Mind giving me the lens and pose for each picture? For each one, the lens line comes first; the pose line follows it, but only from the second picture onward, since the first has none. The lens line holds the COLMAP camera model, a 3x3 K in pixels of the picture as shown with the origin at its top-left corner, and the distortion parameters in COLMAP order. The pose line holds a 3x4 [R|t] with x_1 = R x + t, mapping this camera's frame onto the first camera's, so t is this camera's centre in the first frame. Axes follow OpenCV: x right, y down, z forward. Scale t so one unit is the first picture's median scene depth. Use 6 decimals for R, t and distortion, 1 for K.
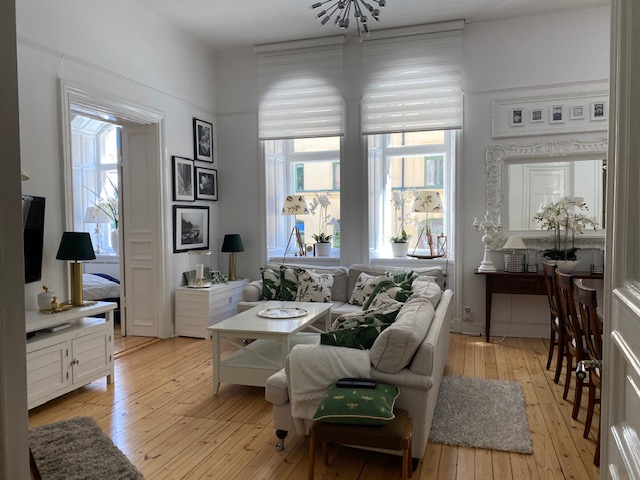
lens RADIAL K [[489.6, 0, 316.4], [0, 489.6, 253.3], [0, 0, 1]] dist [0.033724, -0.029812]
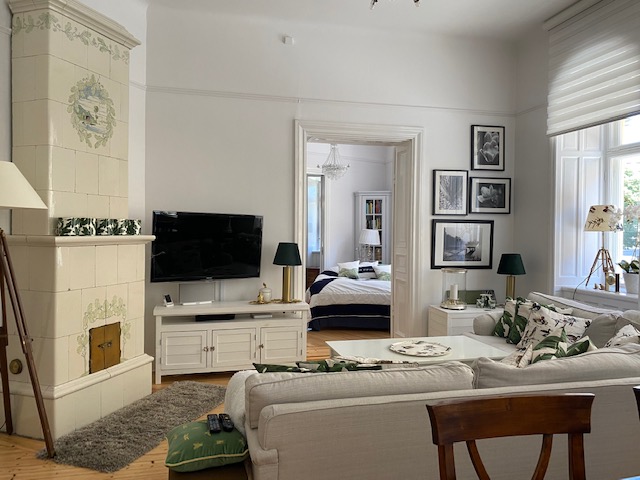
lens RADIAL K [[489.6, 0, 318.2], [0, 489.6, 244.5], [0, 0, 1]] dist [0.033724, -0.029812]
pose [[0.513001, 0.040001, -0.857455, 0.416680], [-0.079015, 0.996873, -0.000768, -0.029972], [0.854743, 0.068146, 0.514558, 0.309028]]
